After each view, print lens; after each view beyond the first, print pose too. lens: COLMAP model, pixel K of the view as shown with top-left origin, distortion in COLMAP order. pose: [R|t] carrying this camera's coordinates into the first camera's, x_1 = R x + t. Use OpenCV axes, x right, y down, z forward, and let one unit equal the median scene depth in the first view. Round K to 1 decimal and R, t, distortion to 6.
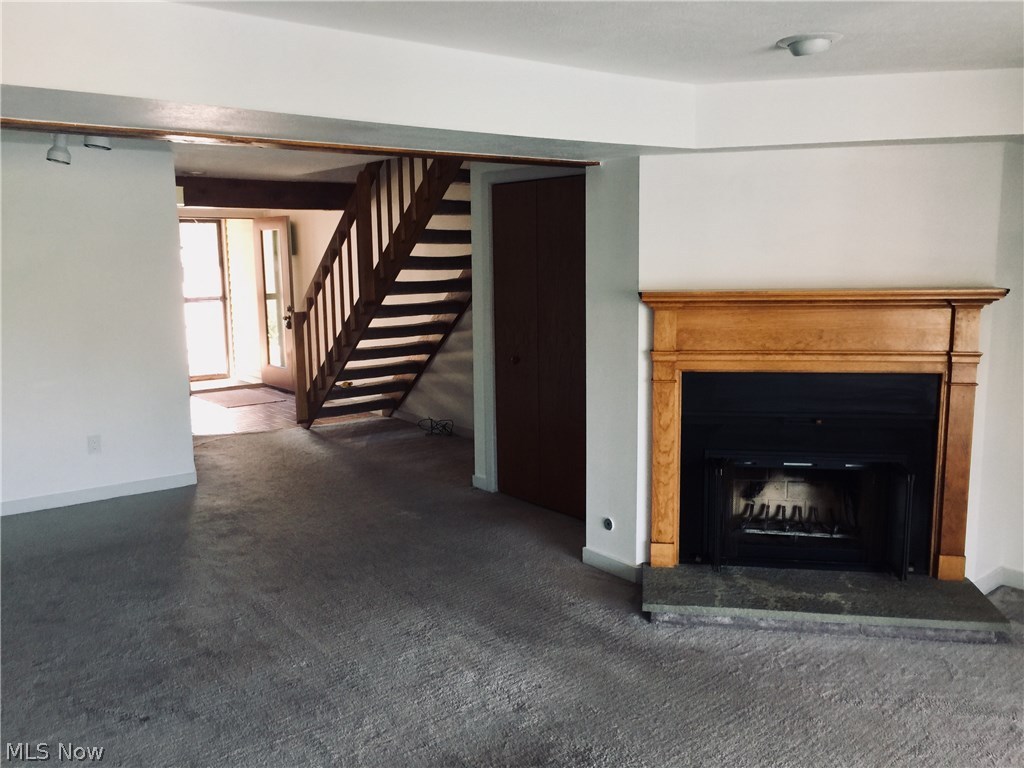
lens RADIAL K [[863.4, 0, 512.0], [0, 863.4, 384.0], [0, 0, 1]] dist [0.074307, -0.110551]
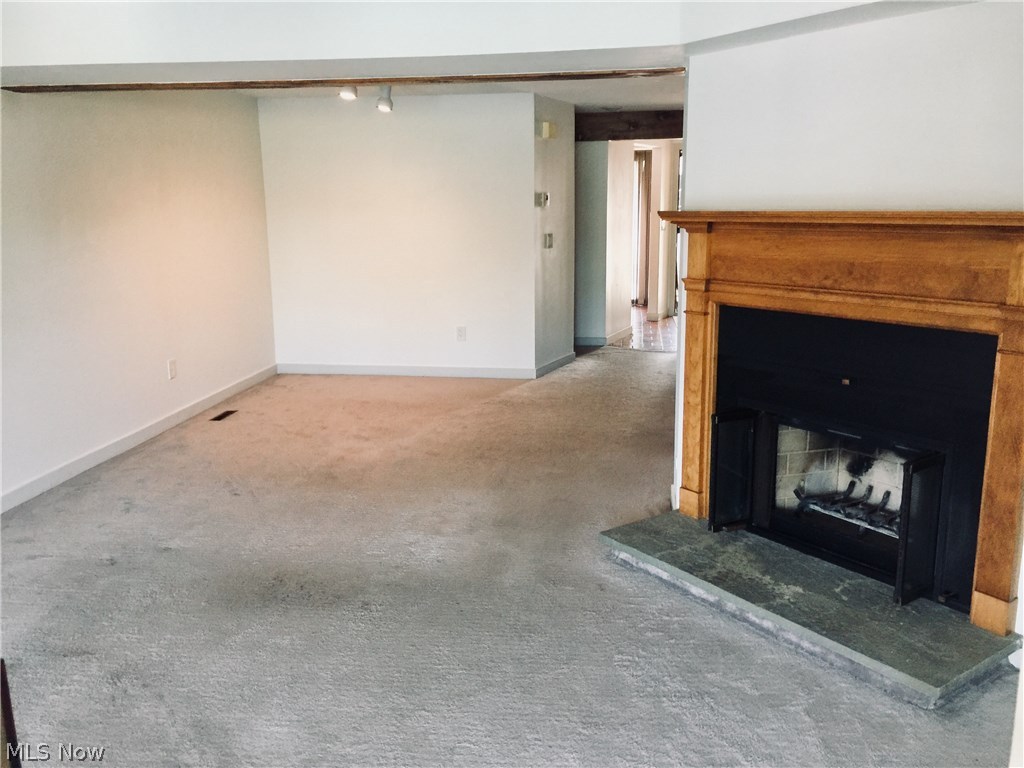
lens RADIAL K [[863.4, 0, 512.0], [0, 863.4, 384.0], [0, 0, 1]] dist [0.074307, -0.110551]
pose [[0.706529, 0.154132, -0.690696, 0.685849], [-0.105740, 0.988030, 0.112319, -0.010848], [0.699740, -0.006323, 0.714370, 0.224687]]
